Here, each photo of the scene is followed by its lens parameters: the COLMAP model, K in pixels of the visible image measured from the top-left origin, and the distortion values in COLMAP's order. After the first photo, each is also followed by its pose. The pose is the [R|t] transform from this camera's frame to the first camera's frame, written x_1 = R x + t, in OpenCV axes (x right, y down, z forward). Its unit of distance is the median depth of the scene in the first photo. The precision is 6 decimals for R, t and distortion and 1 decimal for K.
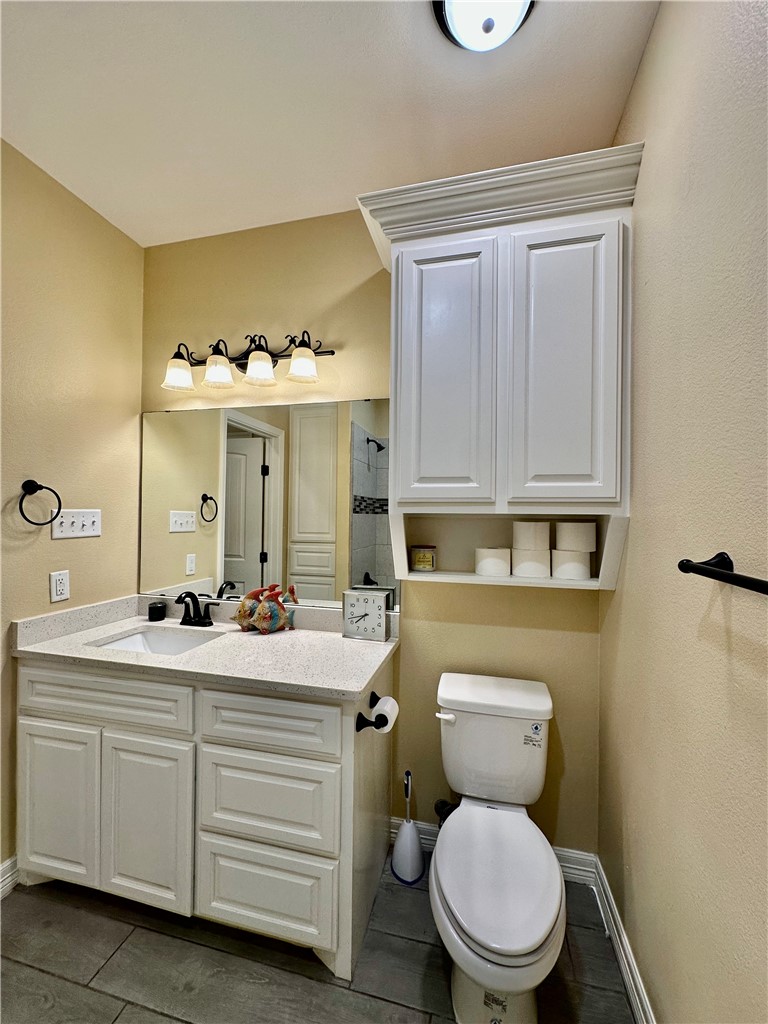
lens RADIAL K [[407.8, 0, 390.5], [0, 407.8, 509.5], [0, 0, 1]] dist [-0.003028, 0.000546]
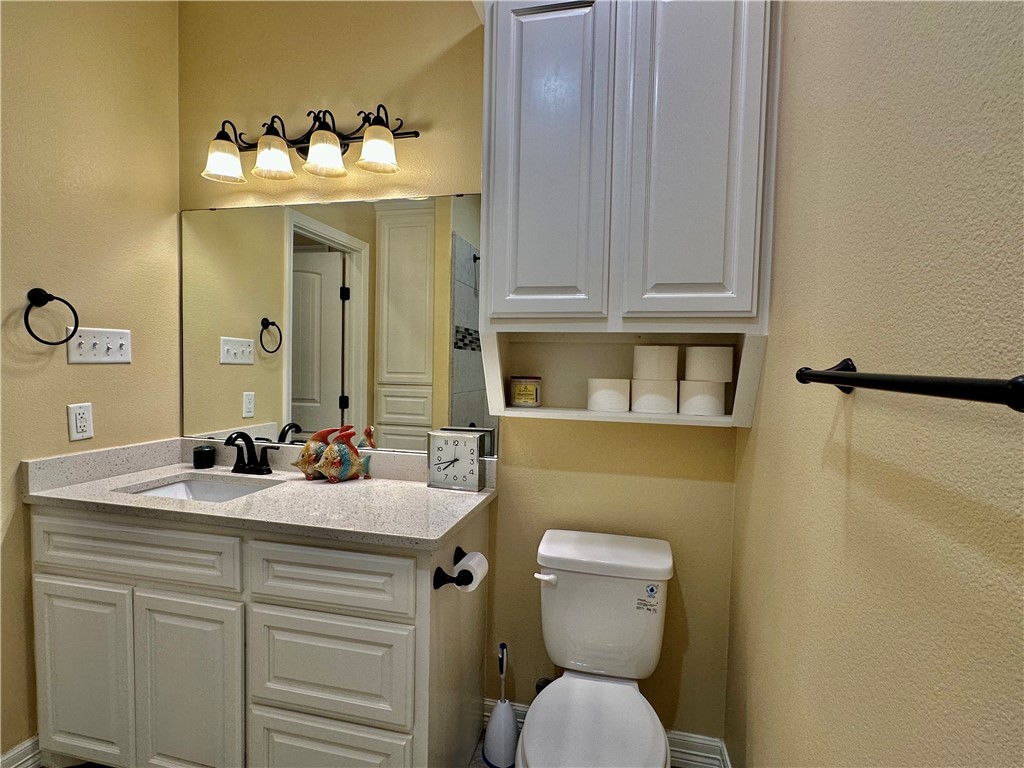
lens RADIAL K [[511.5, 0, 517.2], [0, 511.5, 383.3], [0, 0, 1]] dist [0.000375, -0.001832]
pose [[0.999934, 0.010759, 0.004073, 0.061559], [-0.010960, 0.998529, 0.053105, 0.050526], [-0.003495, -0.053146, 0.998581, -0.024019]]
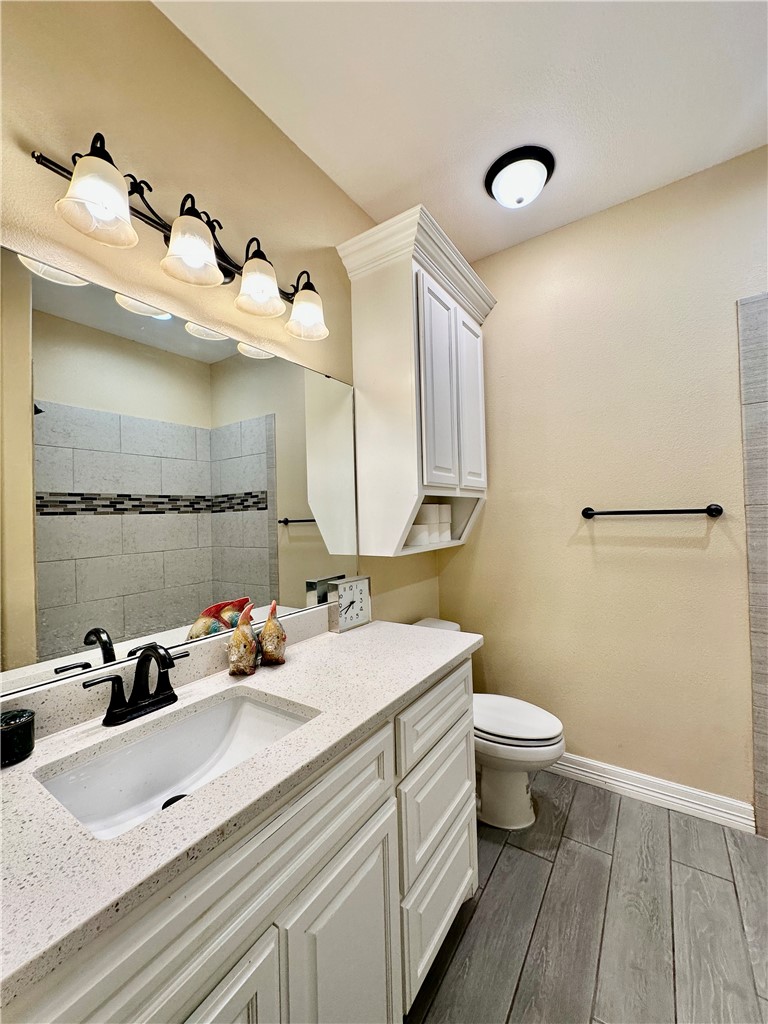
lens RADIAL K [[407.8, 0, 383.4], [0, 407.8, 509.6], [0, 0, 1]] dist [-0.003028, 0.000546]
pose [[0.343971, -0.002204, 0.938978, -0.993444], [0.020670, 0.999773, -0.005225, 0.048829], [-0.938753, 0.021206, 0.343938, 0.632566]]
